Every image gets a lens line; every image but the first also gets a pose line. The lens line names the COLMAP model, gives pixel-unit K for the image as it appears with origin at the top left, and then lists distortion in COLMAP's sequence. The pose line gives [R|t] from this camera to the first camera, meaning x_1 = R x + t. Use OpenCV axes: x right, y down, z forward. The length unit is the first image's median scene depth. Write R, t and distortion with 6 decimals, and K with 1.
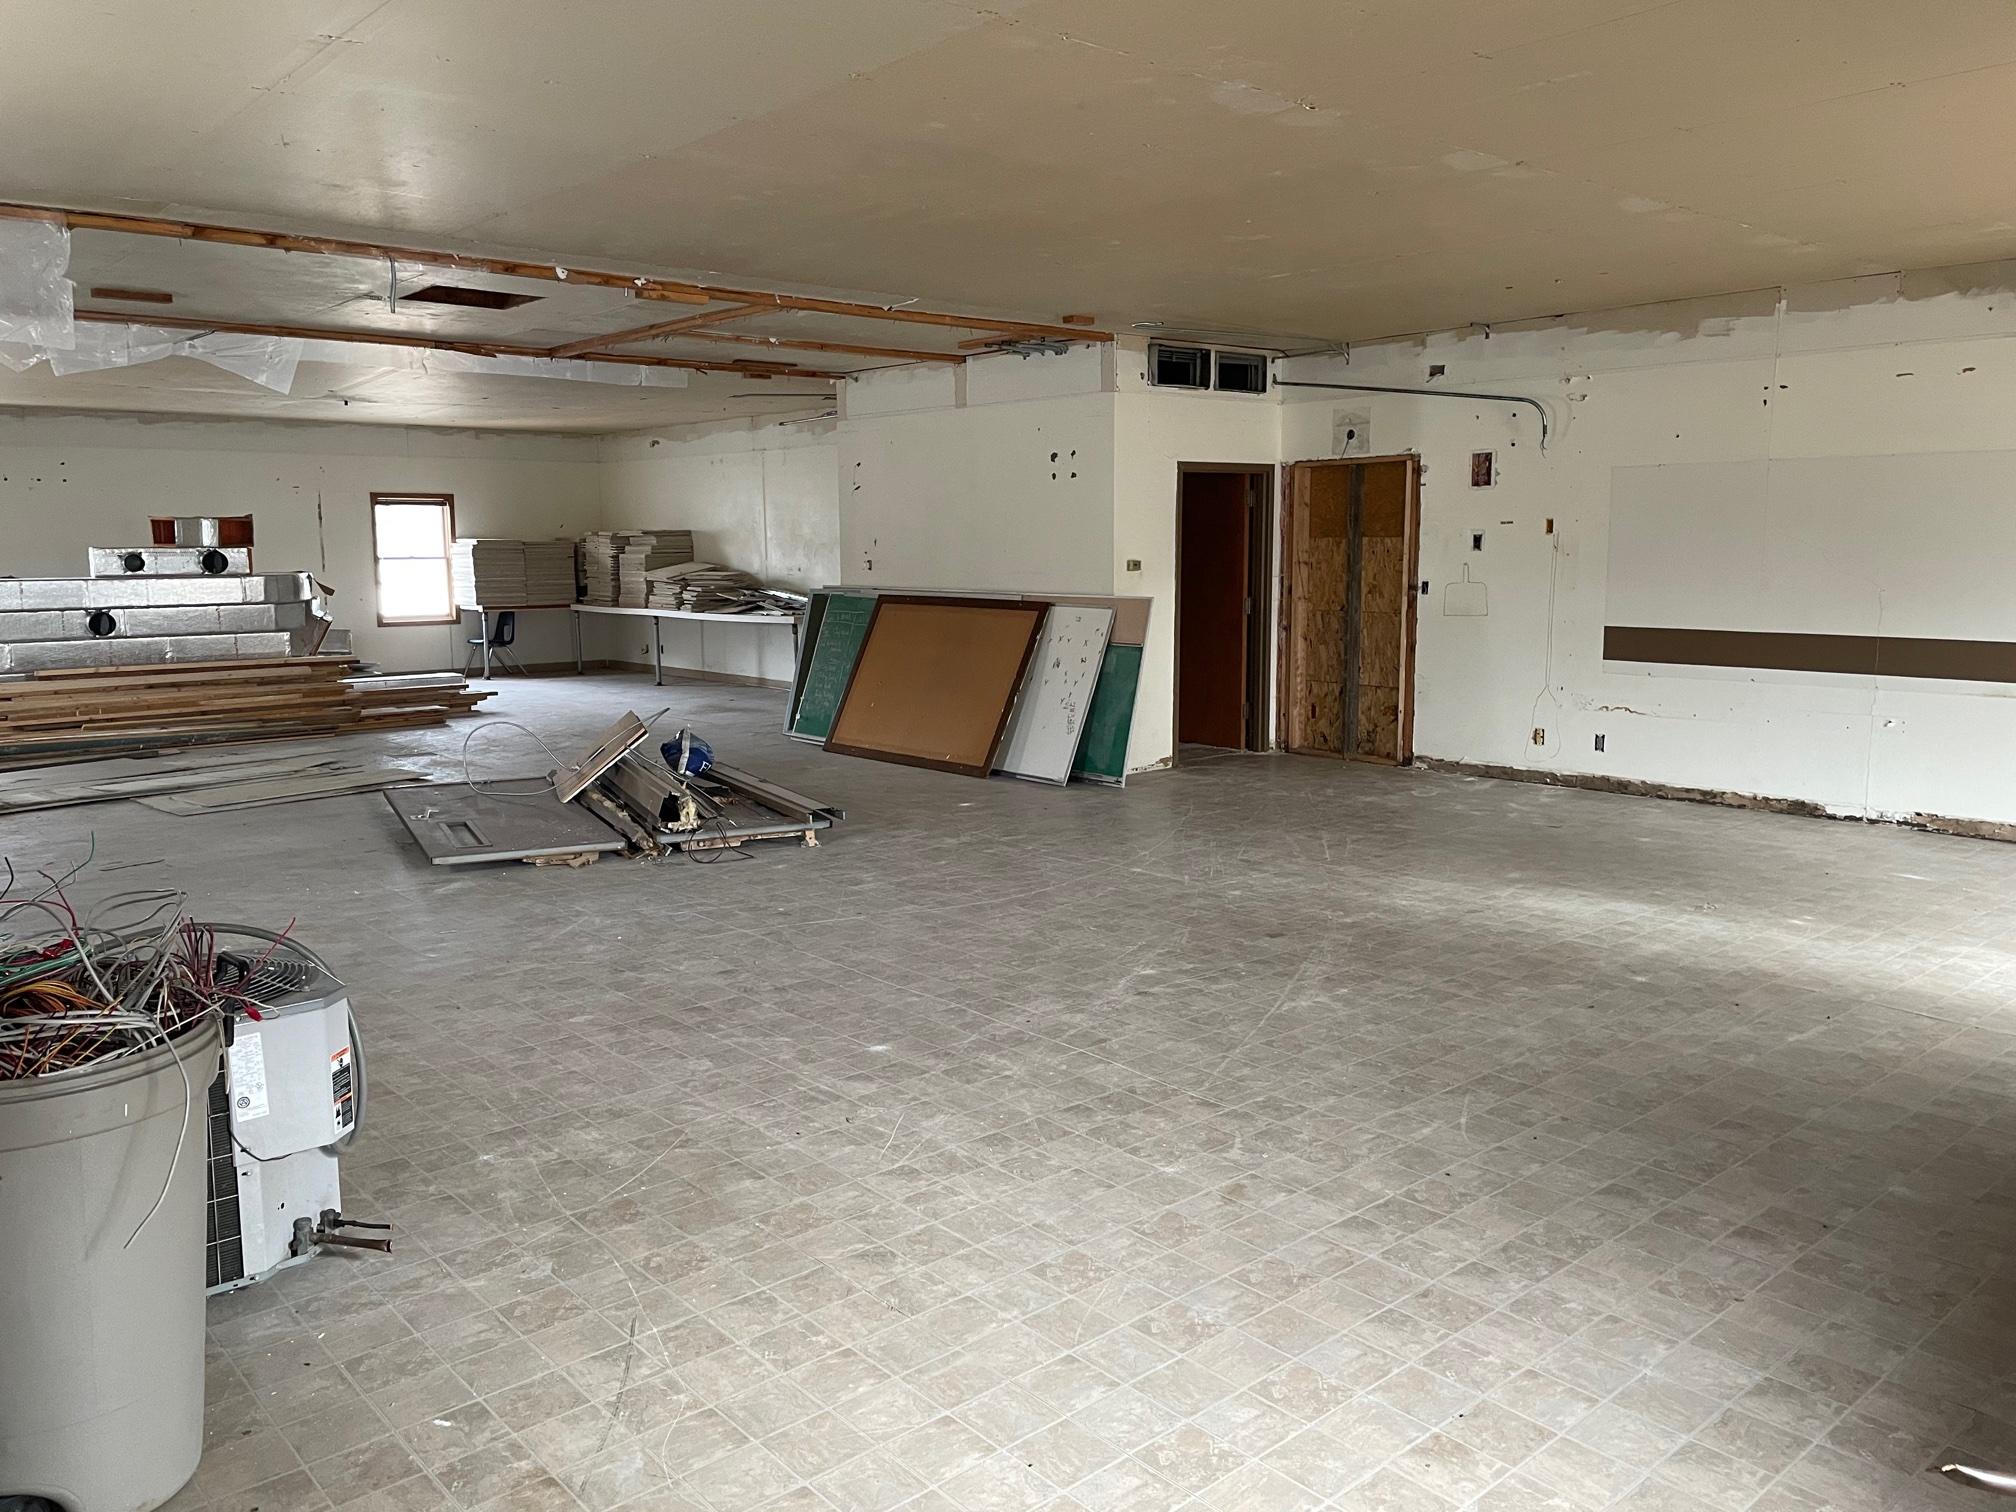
lens RADIAL K [[1528.2, 0, 1008.0], [0, 1528.2, 756.0], [0, 0, 1]] dist [0.097036, -0.136442]
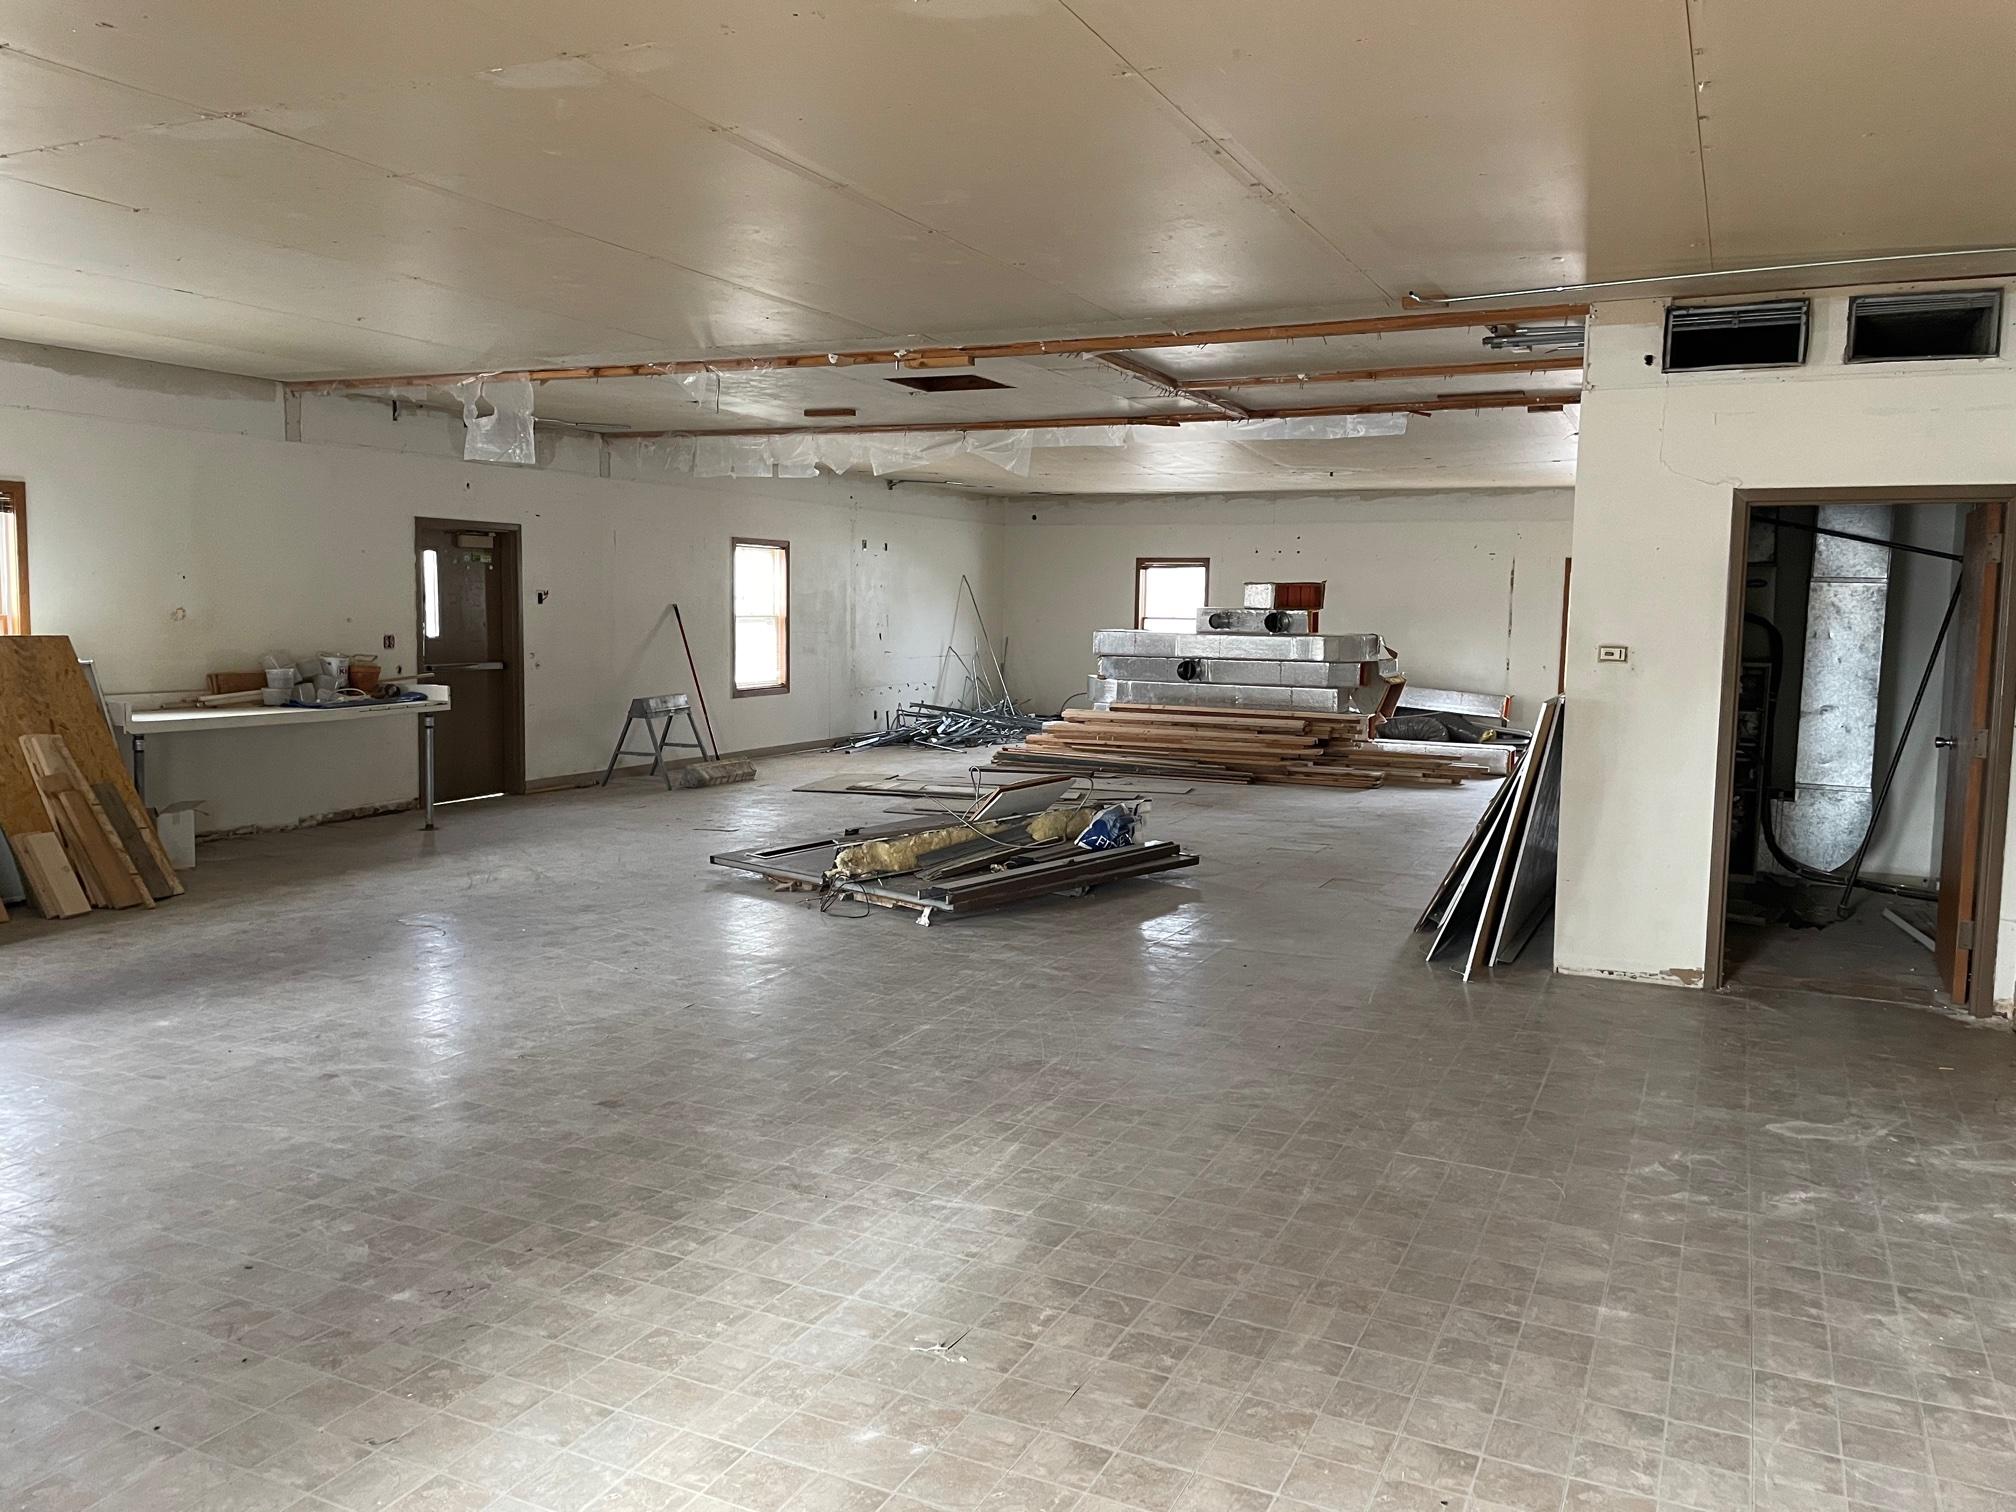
lens RADIAL K [[1528.2, 0, 1008.0], [0, 1528.2, 756.0], [0, 0, 1]] dist [0.097036, -0.136442]
pose [[0.392110, 0.108304, -0.913520, 0.797355], [-0.147921, 0.987546, 0.053588, -0.109611], [0.907948, 0.114117, 0.403248, 0.706024]]
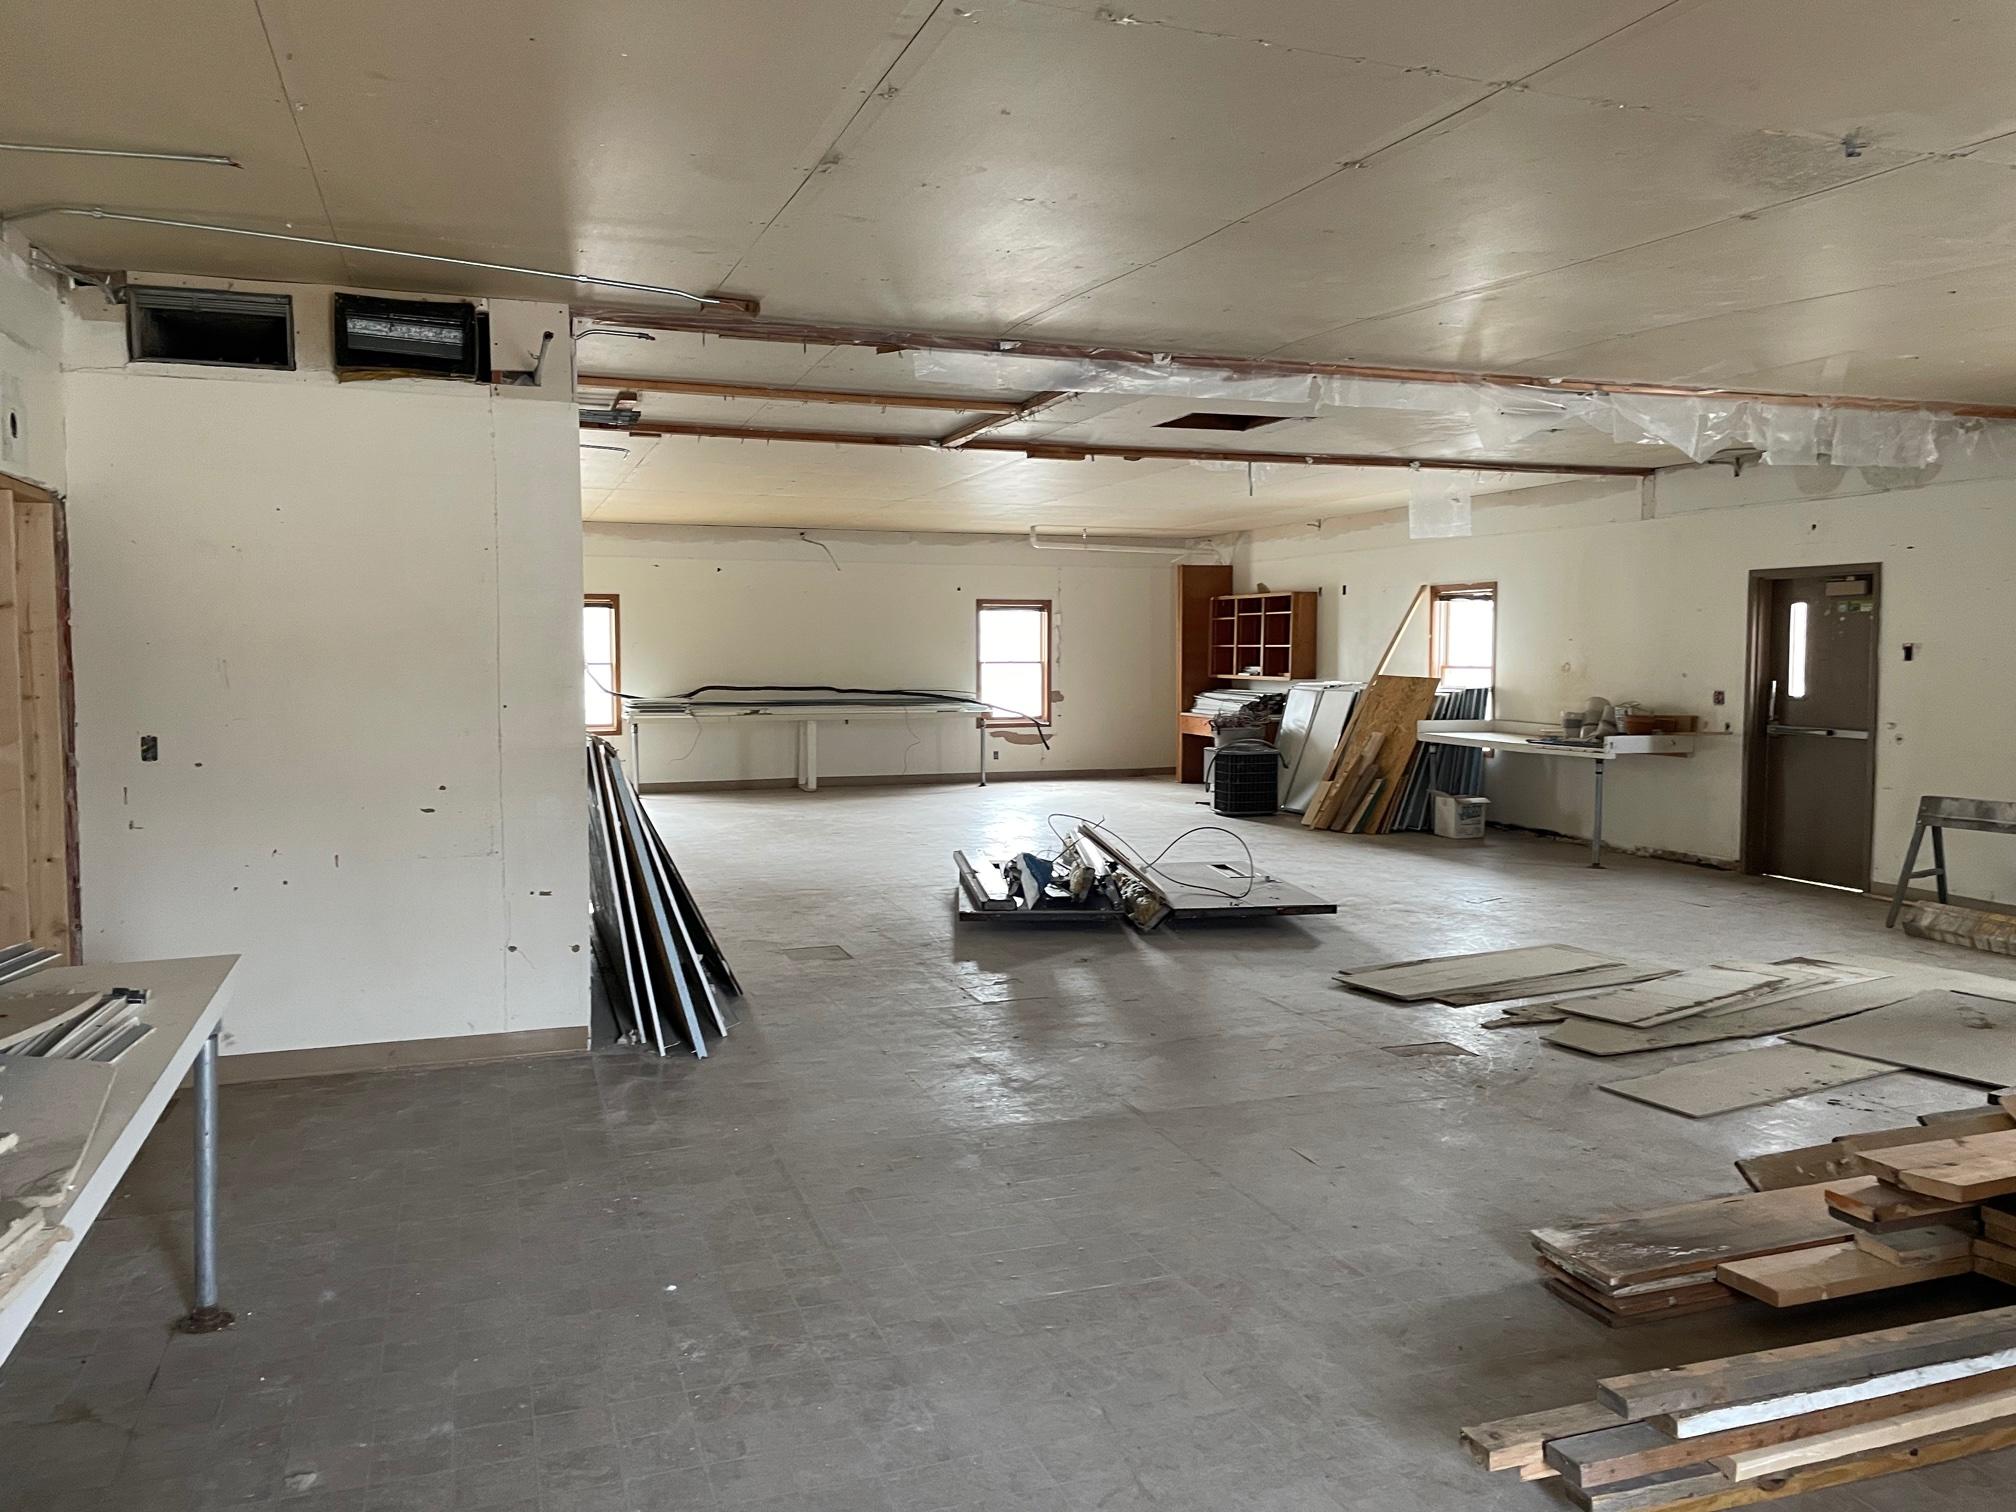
lens RADIAL K [[1528.2, 0, 1008.0], [0, 1528.2, 756.0], [0, 0, 1]] dist [0.097036, -0.136442]
pose [[-0.928189, -0.015134, 0.371801, -1.094316], [0.063713, 0.977954, 0.198864, -0.392860], [-0.366614, 0.208272, -0.906762, 2.784293]]
